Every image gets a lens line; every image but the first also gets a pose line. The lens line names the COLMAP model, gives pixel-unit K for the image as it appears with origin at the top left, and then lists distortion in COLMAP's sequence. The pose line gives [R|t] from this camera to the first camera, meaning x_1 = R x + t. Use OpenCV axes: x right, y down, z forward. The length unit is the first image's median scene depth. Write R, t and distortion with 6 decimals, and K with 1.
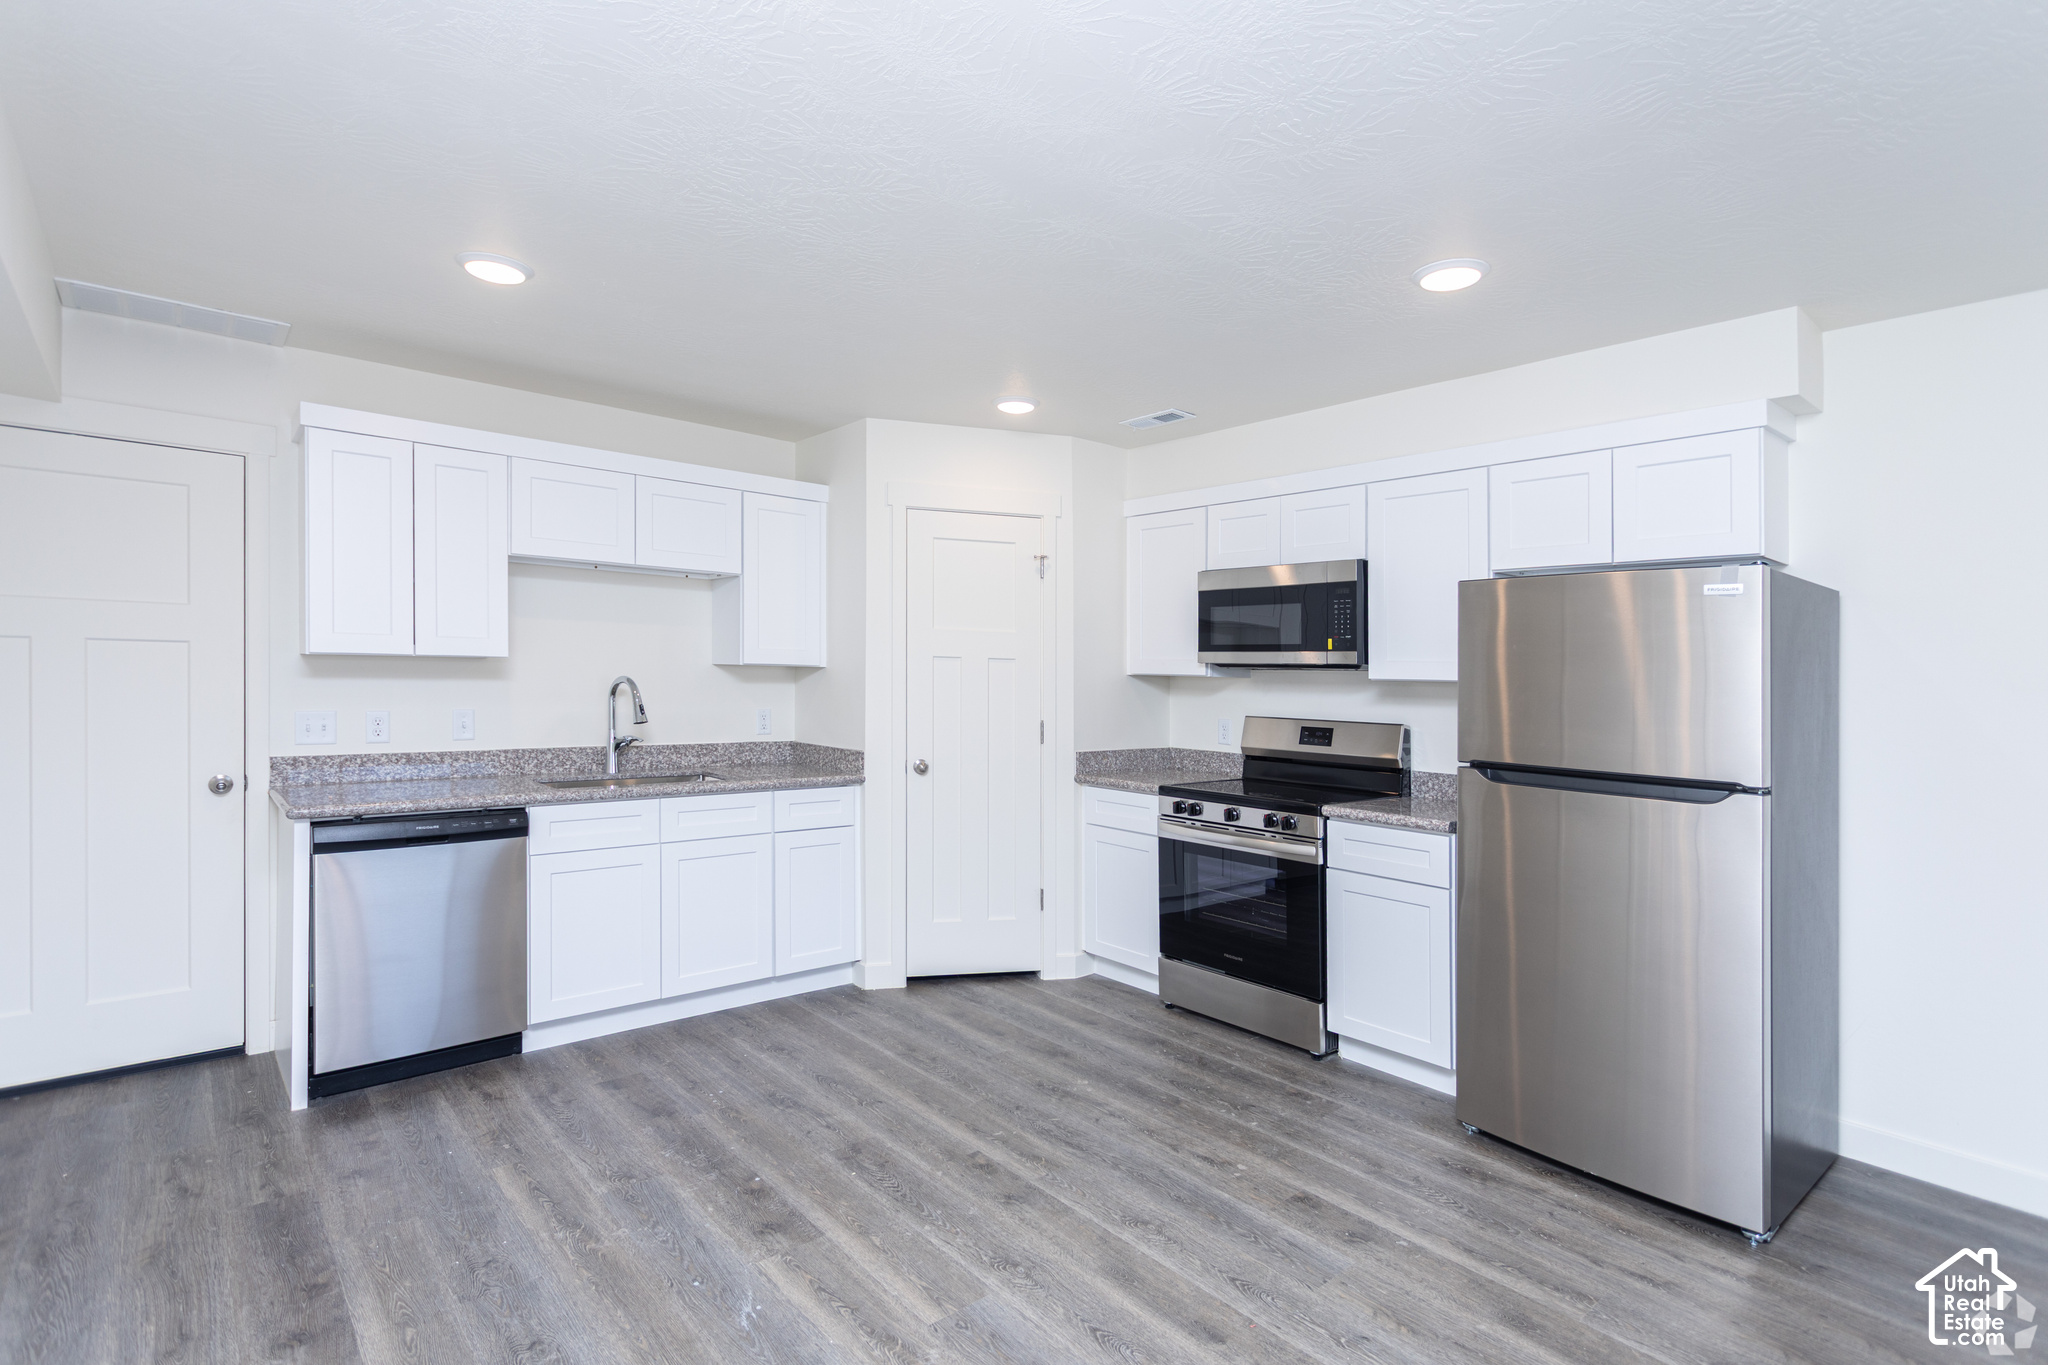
lens RADIAL K [[986.7, 0, 1024.7], [0, 986.7, 682.5], [0, 0, 1]] dist [0.000480, 0.000503]
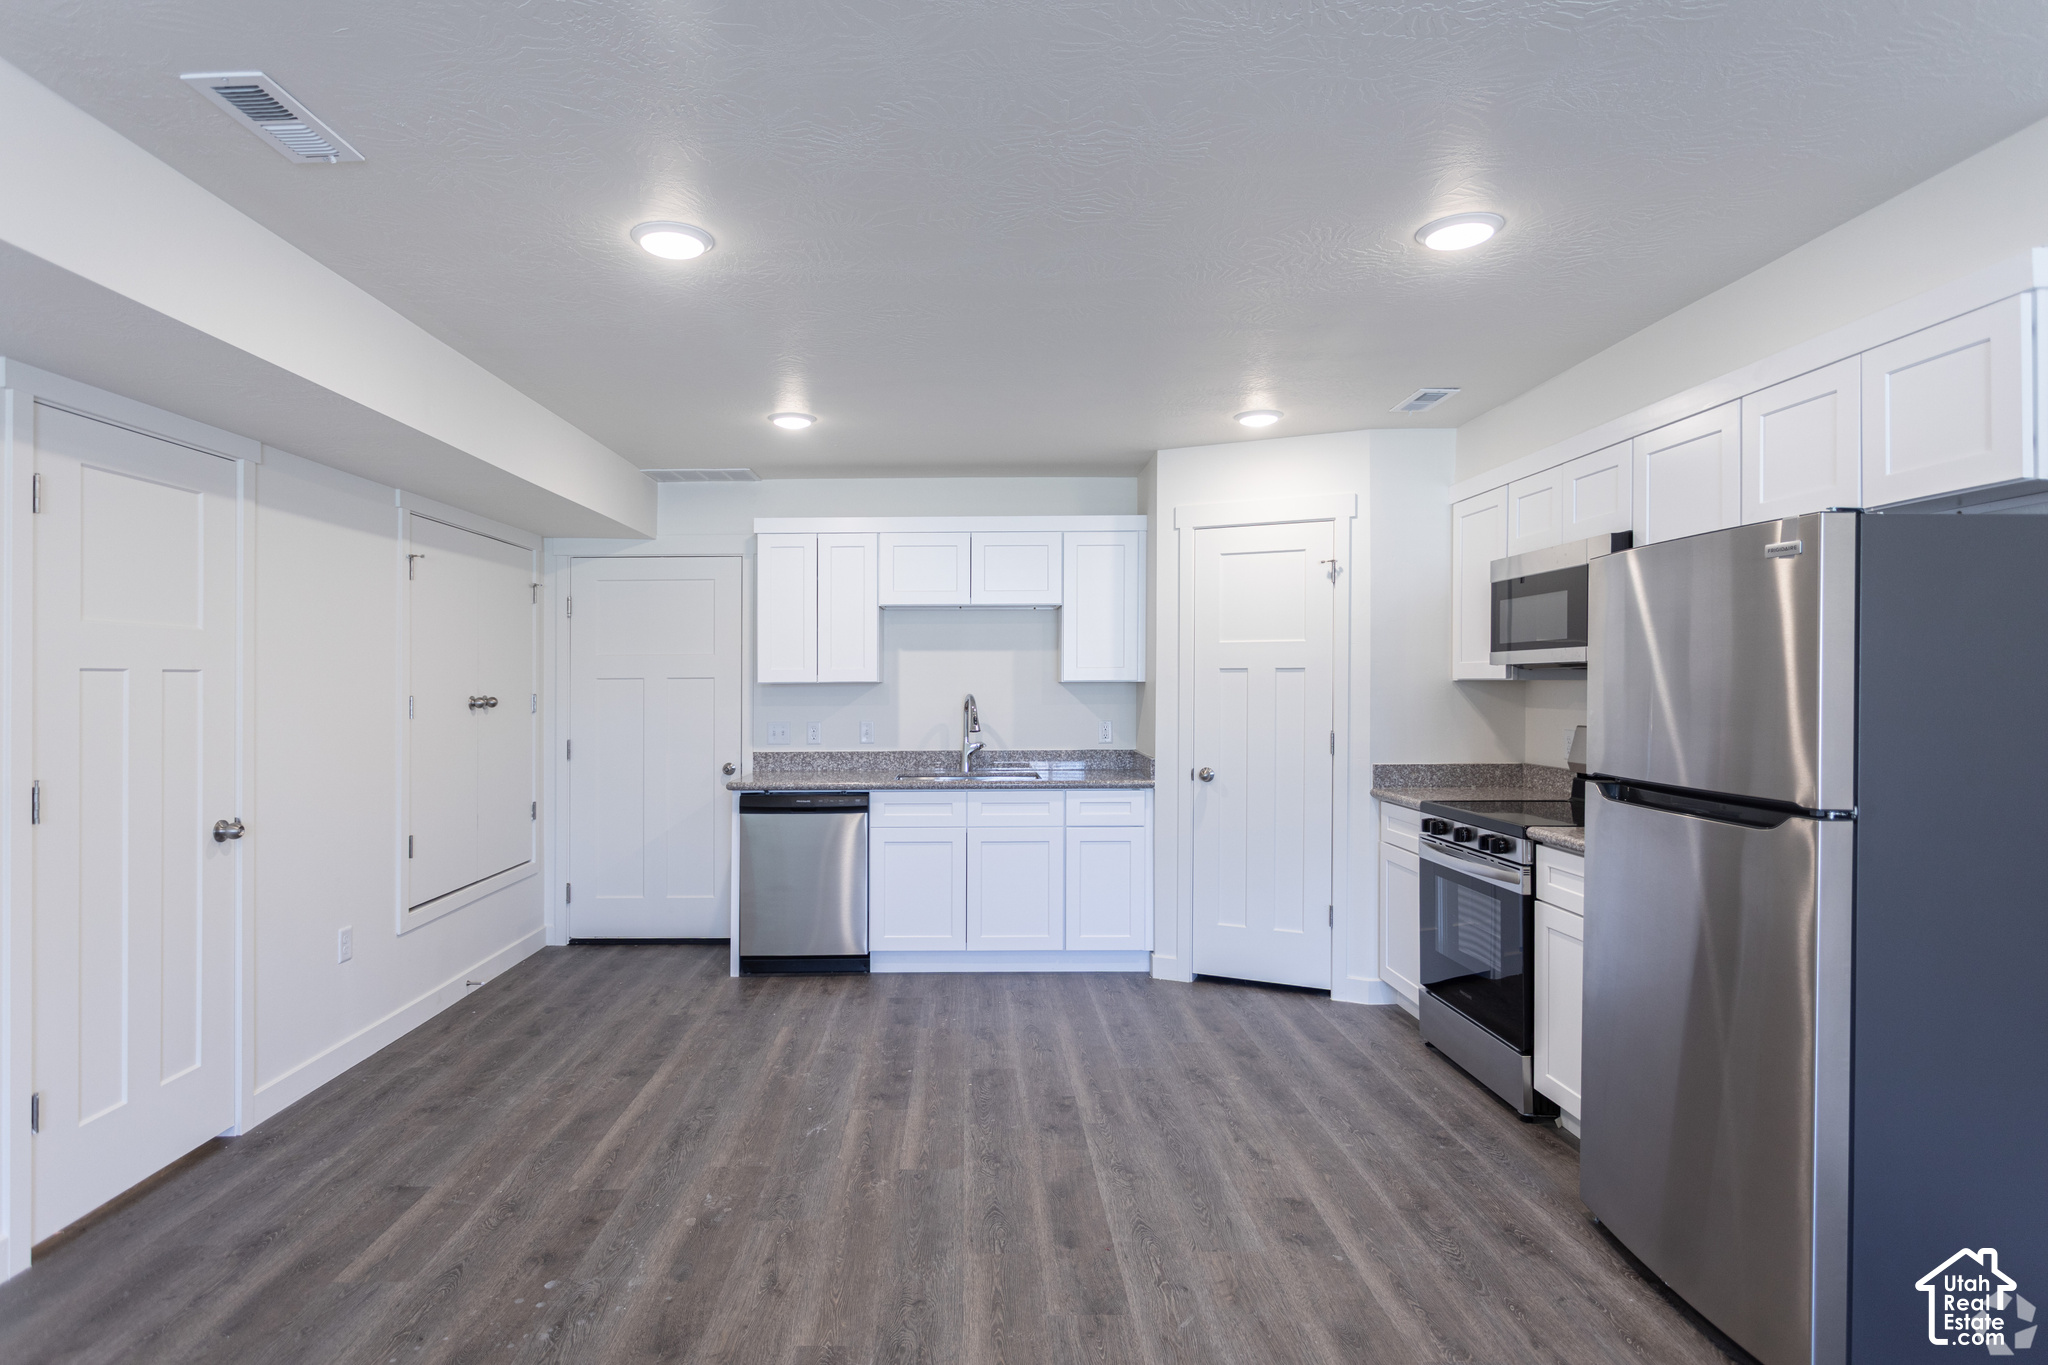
lens RADIAL K [[1116.2, 0, 1022.3], [0, 1116.2, 686.2], [0, 0, 1]] dist [-0.012770, 0.001534]
pose [[0.755843, -0.026132, -0.654231, 0.661516], [0.016926, 0.999649, -0.020375, 0.015667], [0.654534, 0.004327, 0.756020, -0.027488]]
